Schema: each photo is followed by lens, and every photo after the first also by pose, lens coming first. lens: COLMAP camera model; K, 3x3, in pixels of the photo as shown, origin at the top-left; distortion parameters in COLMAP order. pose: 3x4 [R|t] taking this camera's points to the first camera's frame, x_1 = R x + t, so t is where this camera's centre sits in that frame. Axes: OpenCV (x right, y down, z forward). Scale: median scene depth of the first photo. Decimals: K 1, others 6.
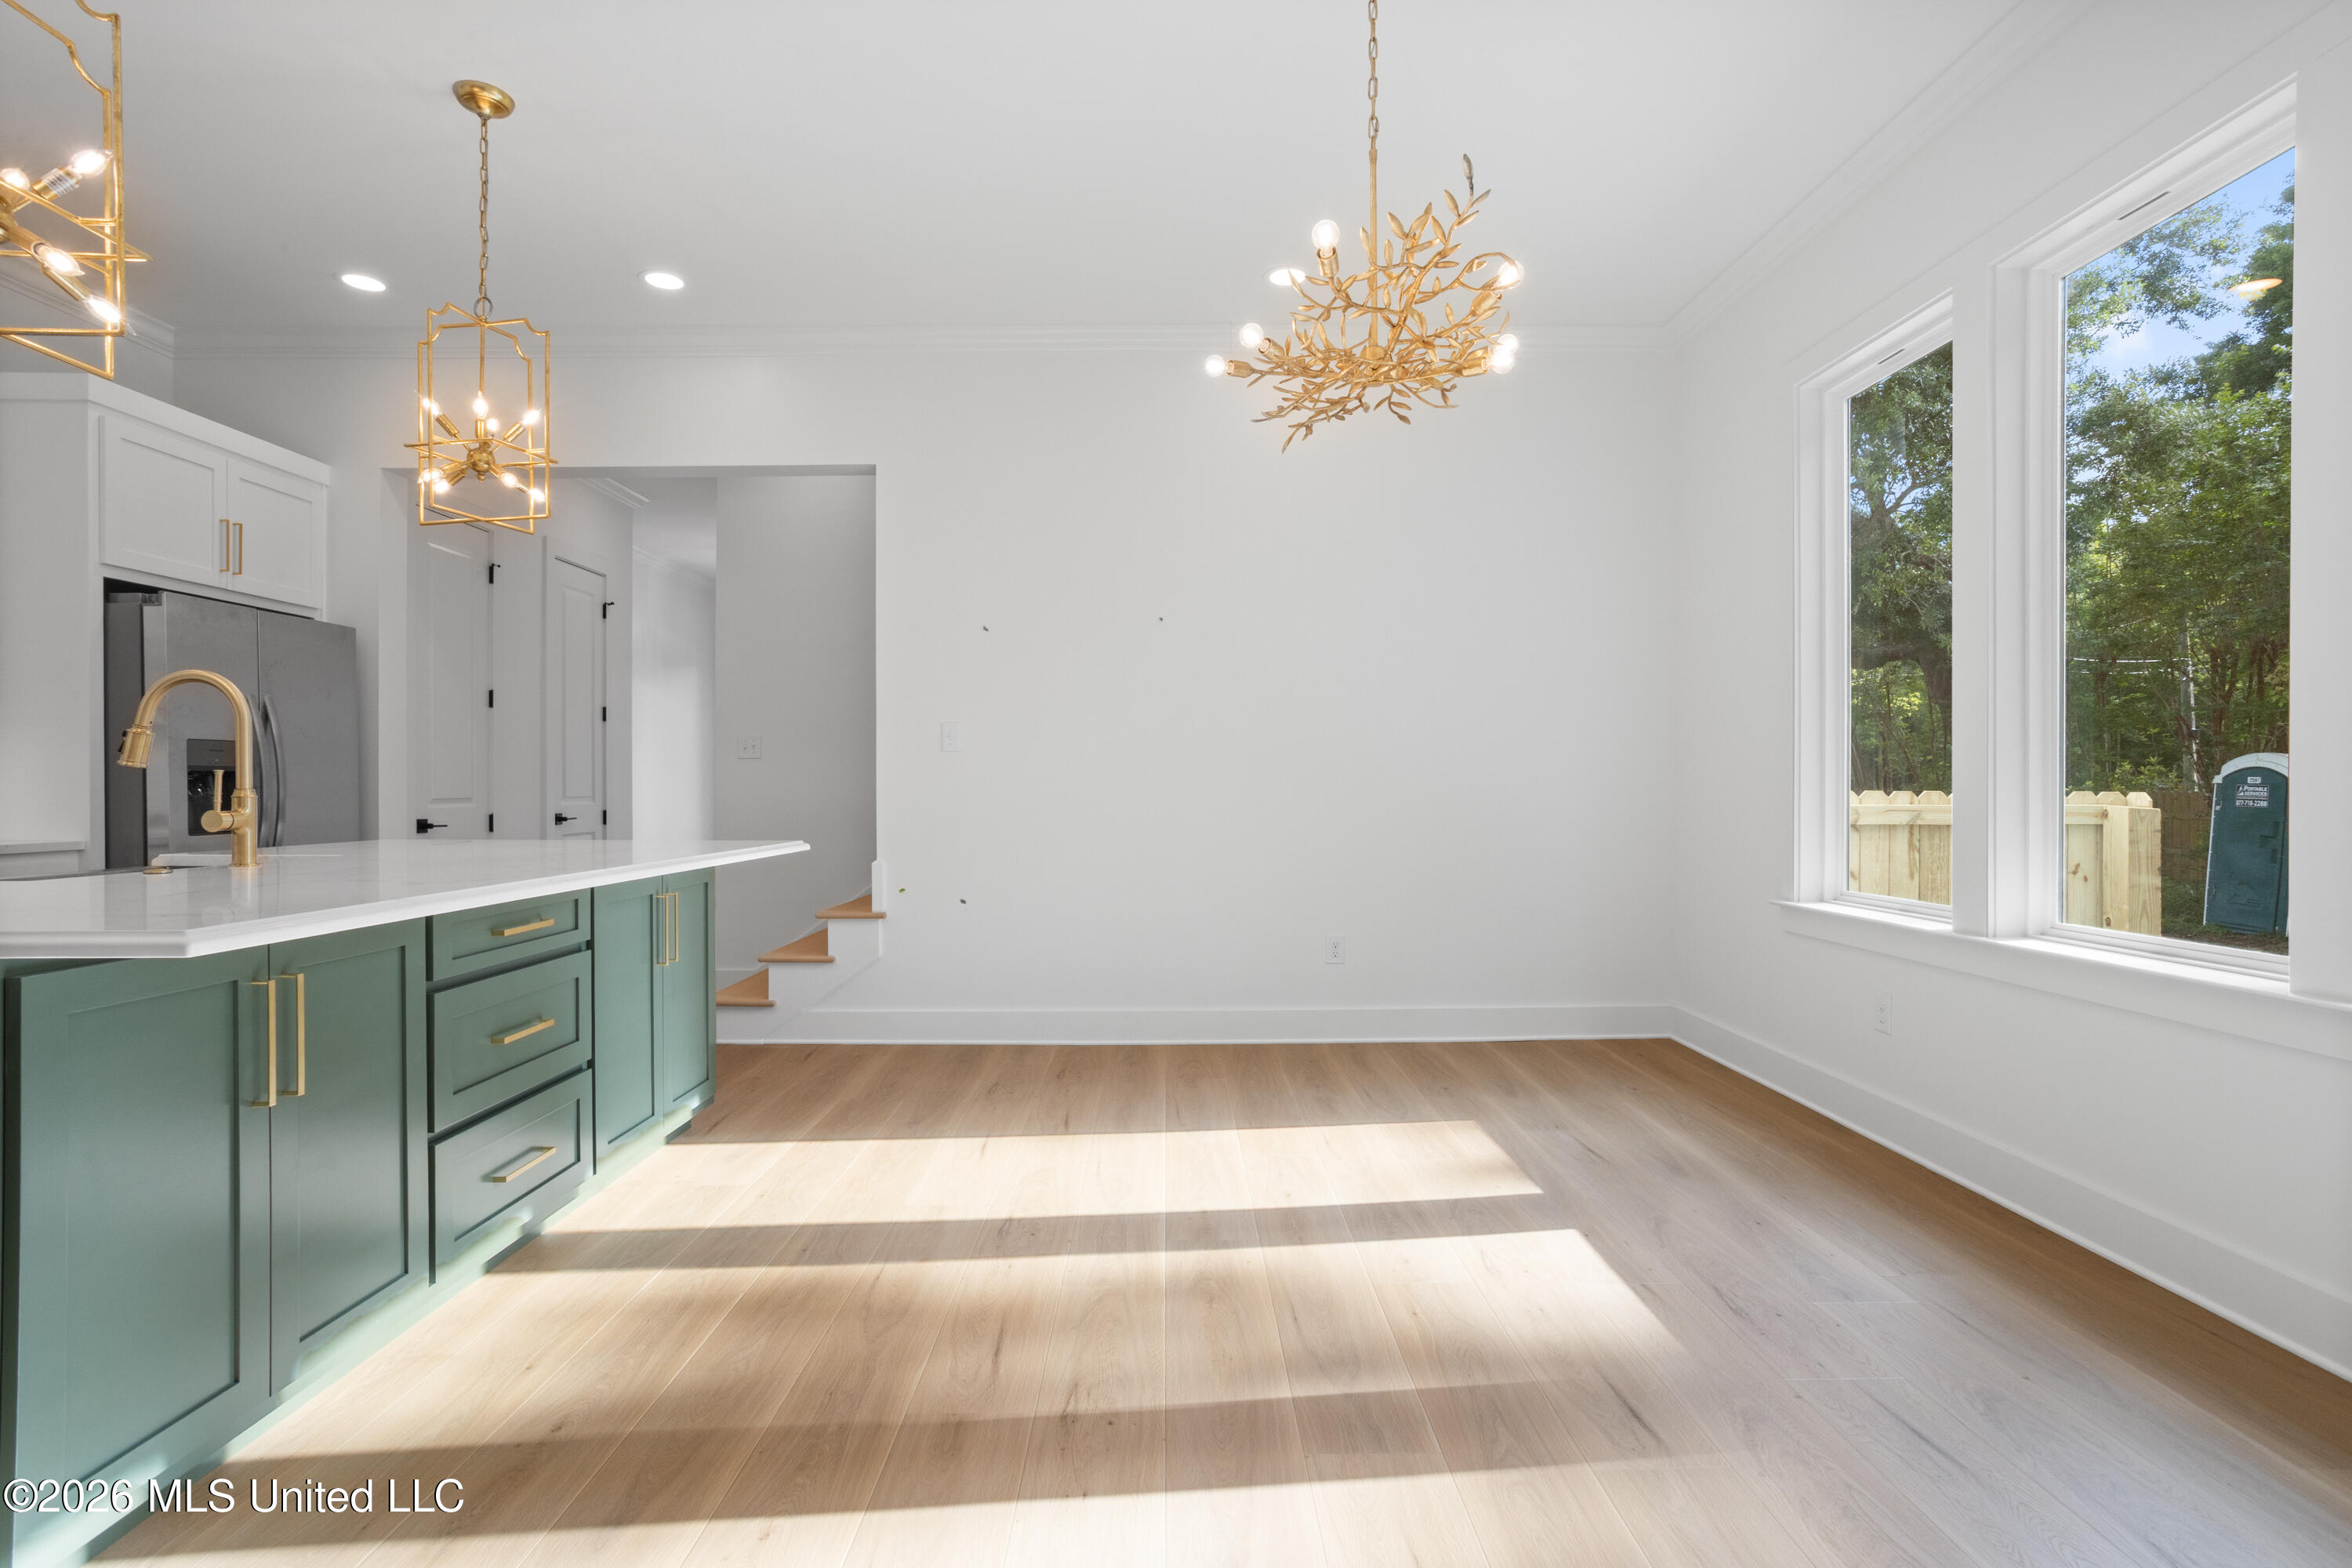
lens RADIAL K [[1134.2, 0, 1167.3], [0, 1134.2, 791.1], [0, 0, 1]] dist [-0.040548, 0.014567]
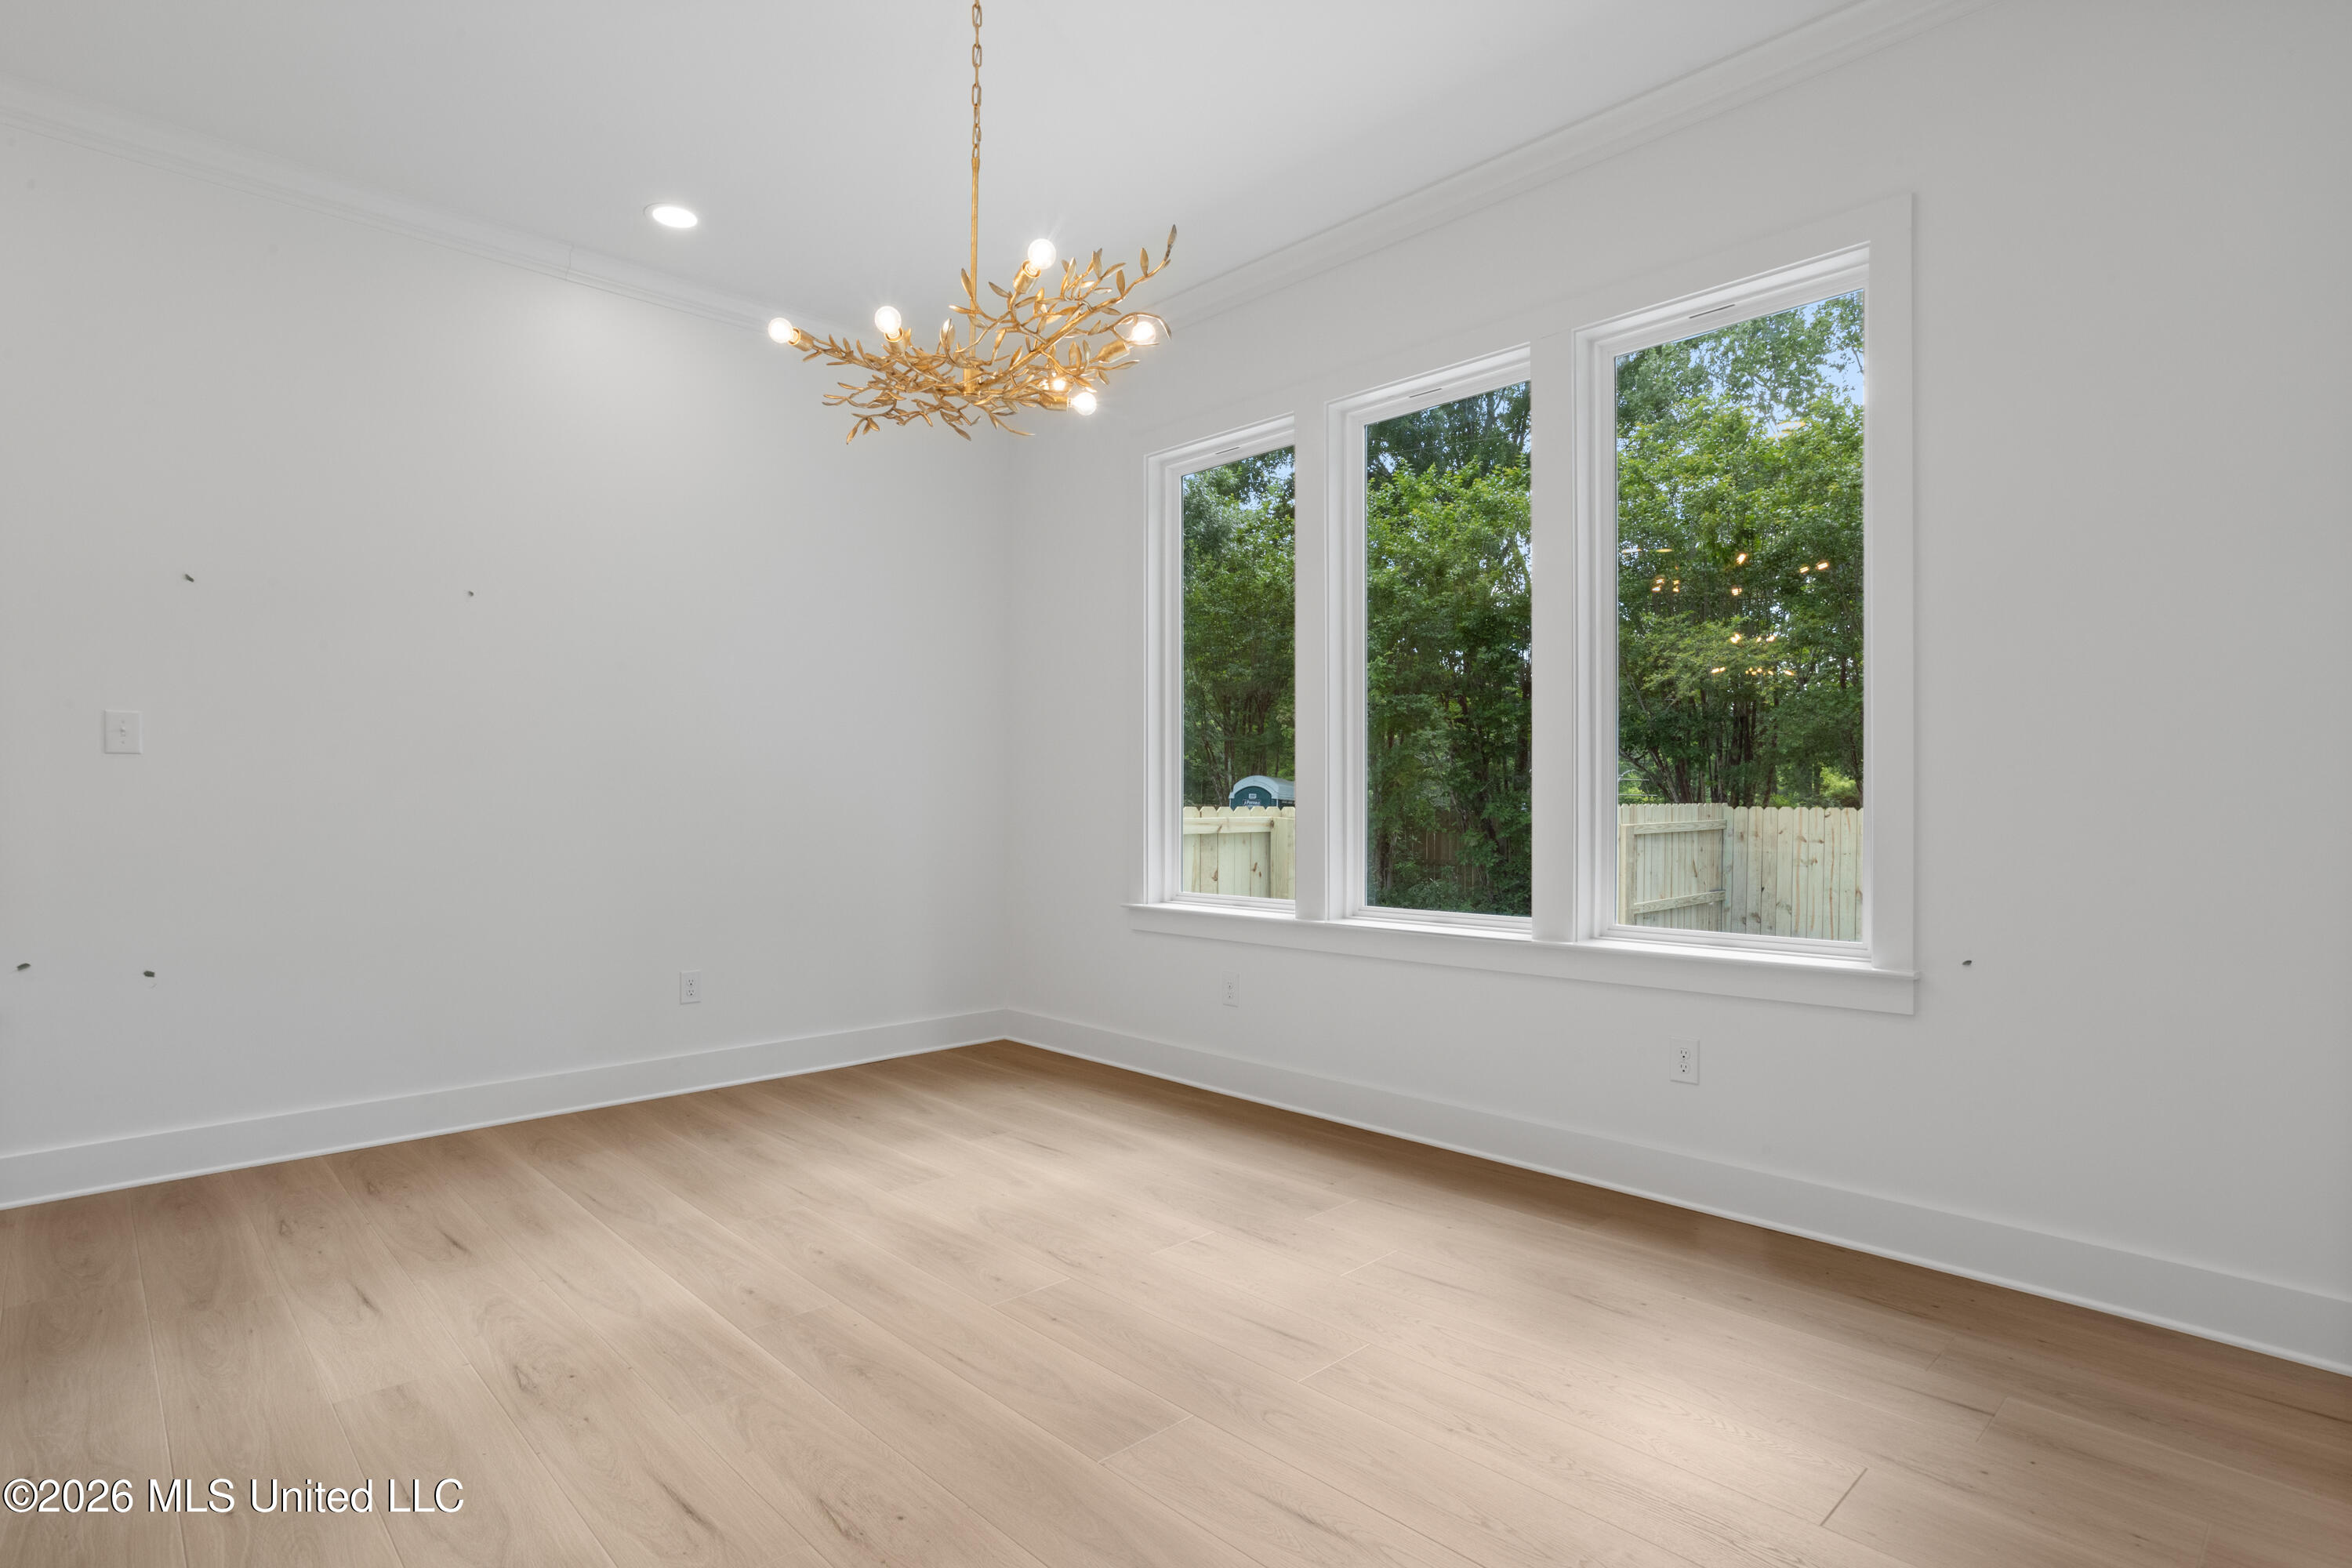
lens RADIAL K [[1177.8, 0, 1173.9], [0, 1177.8, 805.2], [0, 0, 1]] dist [-0.036348, 0.008096]
pose [[0.733230, -0.002726, 0.679975, -0.267059], [0.001698, 0.999996, 0.002178, -0.005641], [-0.679978, -0.000442, 0.733232, 0.093406]]
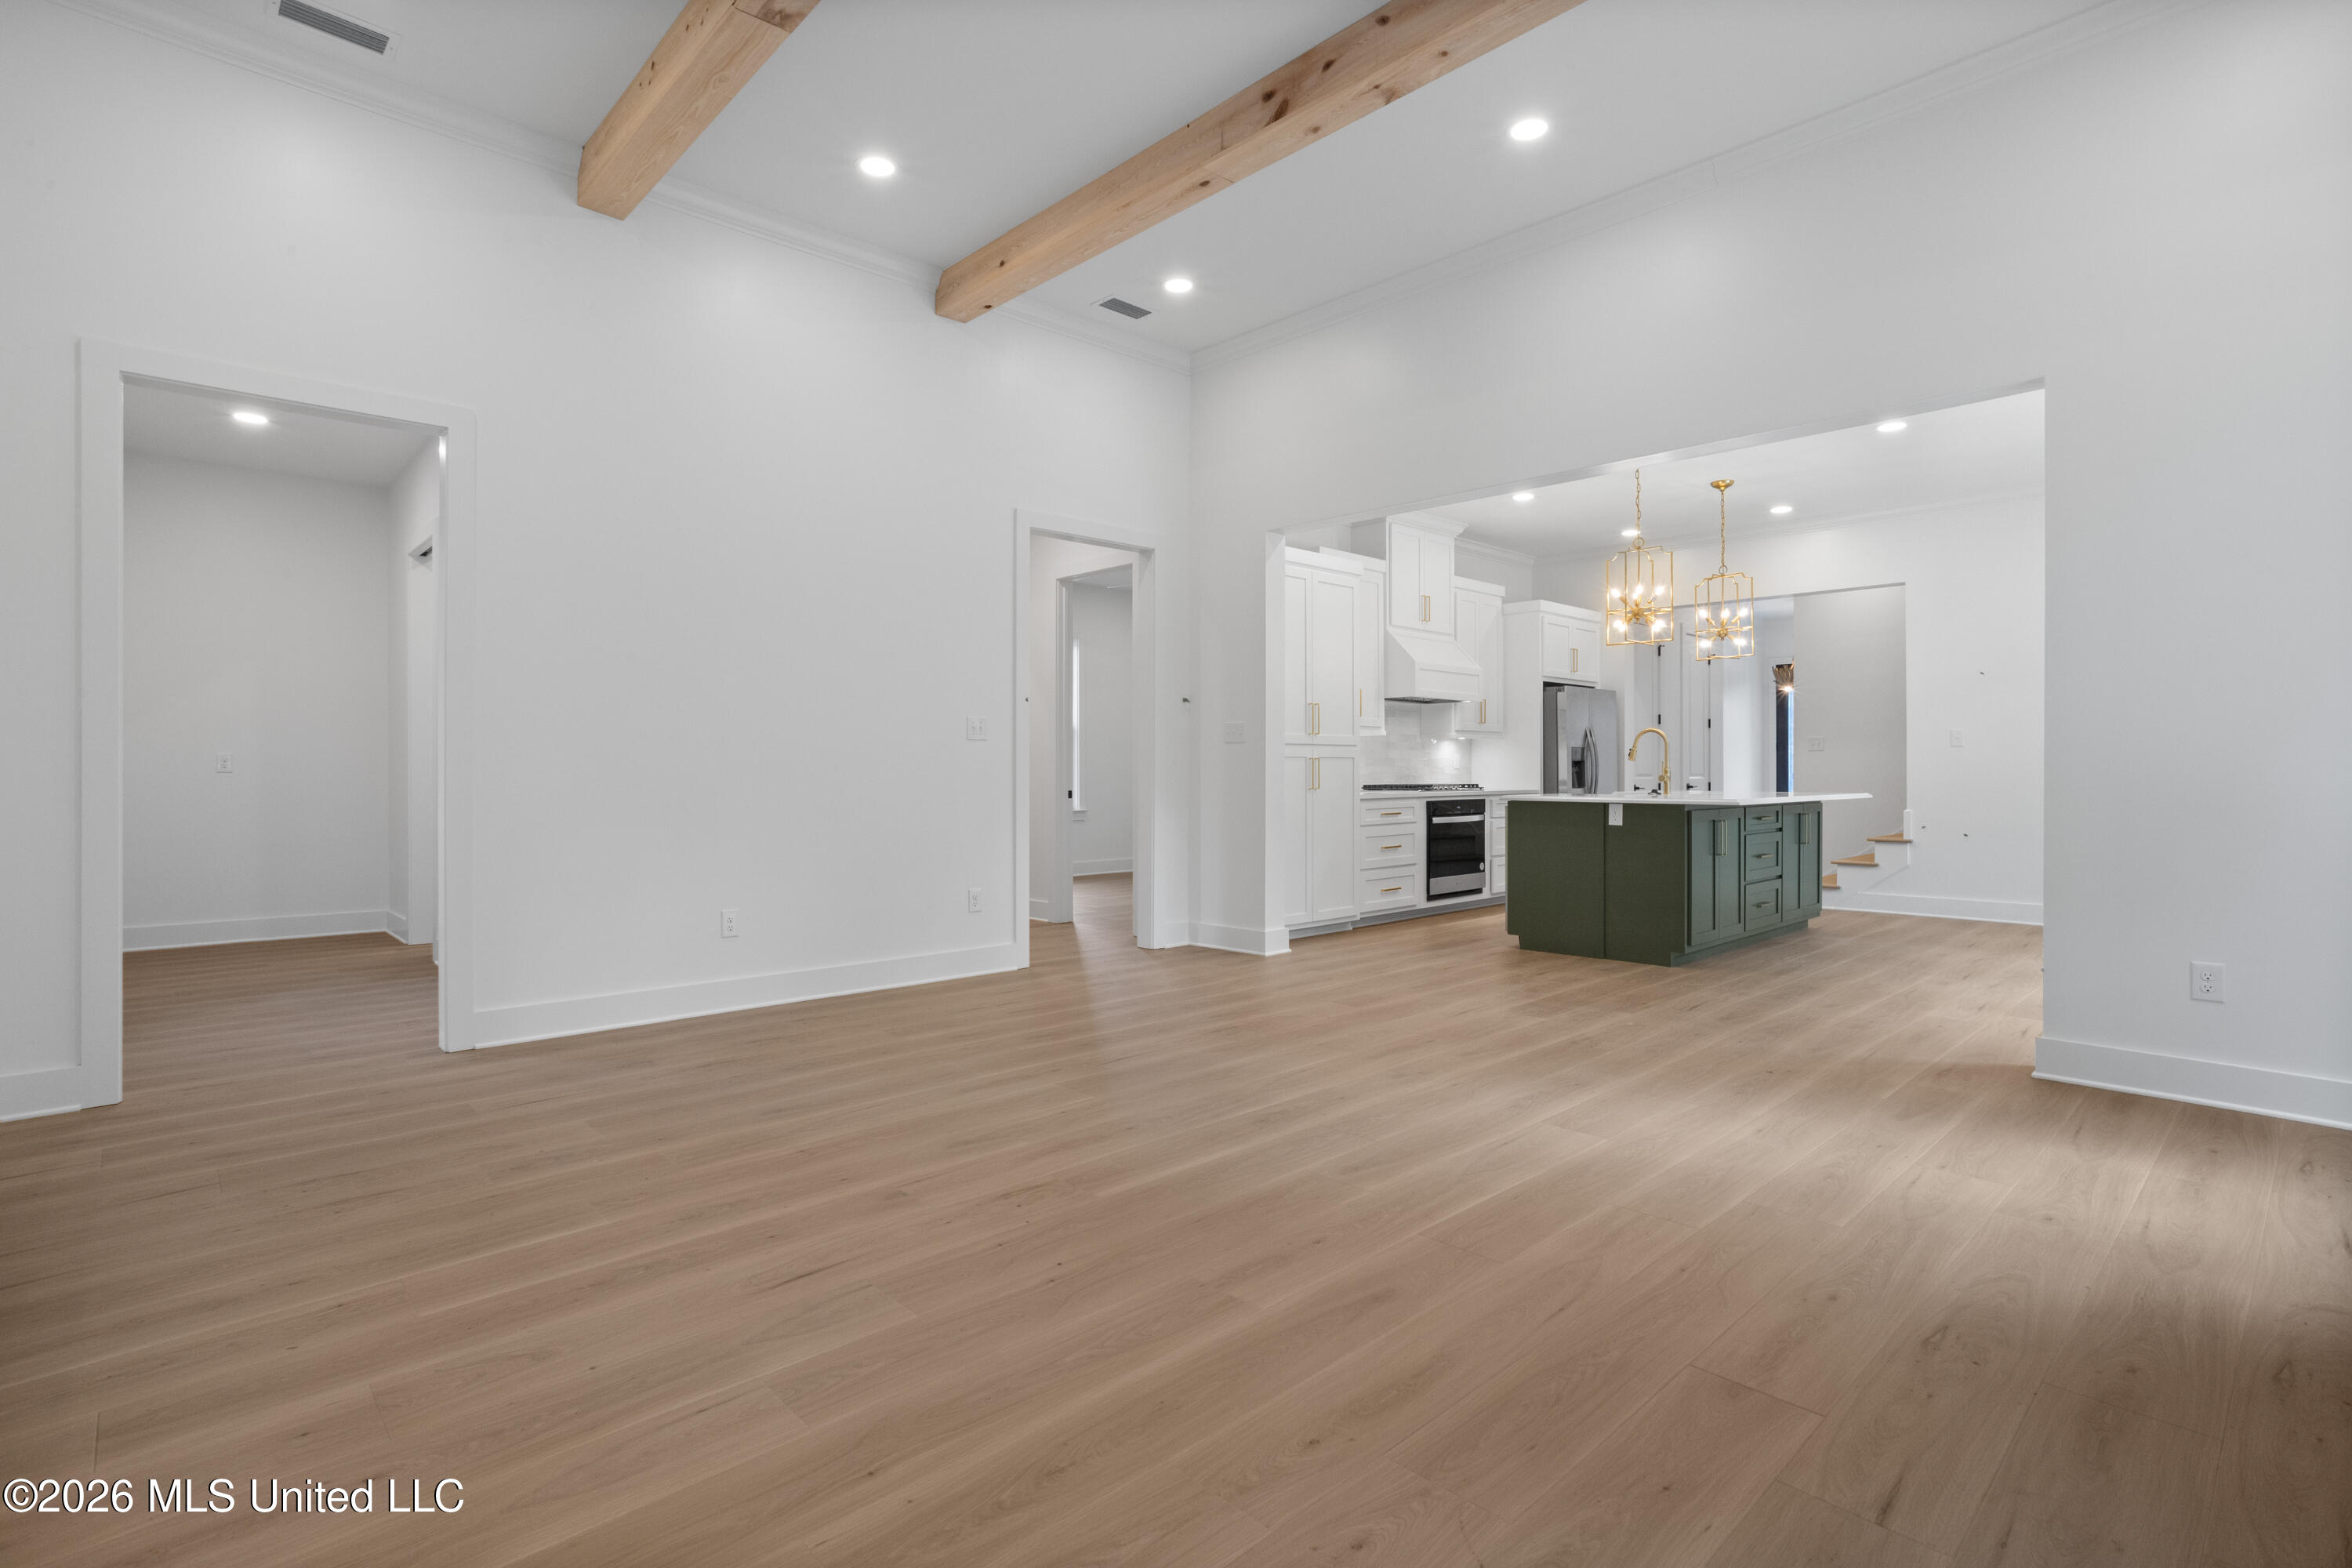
lens RADIAL K [[1134.2, 0, 1159.6], [0, 1134.2, 772.6], [0, 0, 1]] dist [-0.040548, 0.014567]
pose [[0.674297, 0.003726, -0.738451, 0.298538], [-0.003976, 0.999991, 0.001416, 0.006497], [0.738449, 0.001981, 0.674306, -1.275094]]
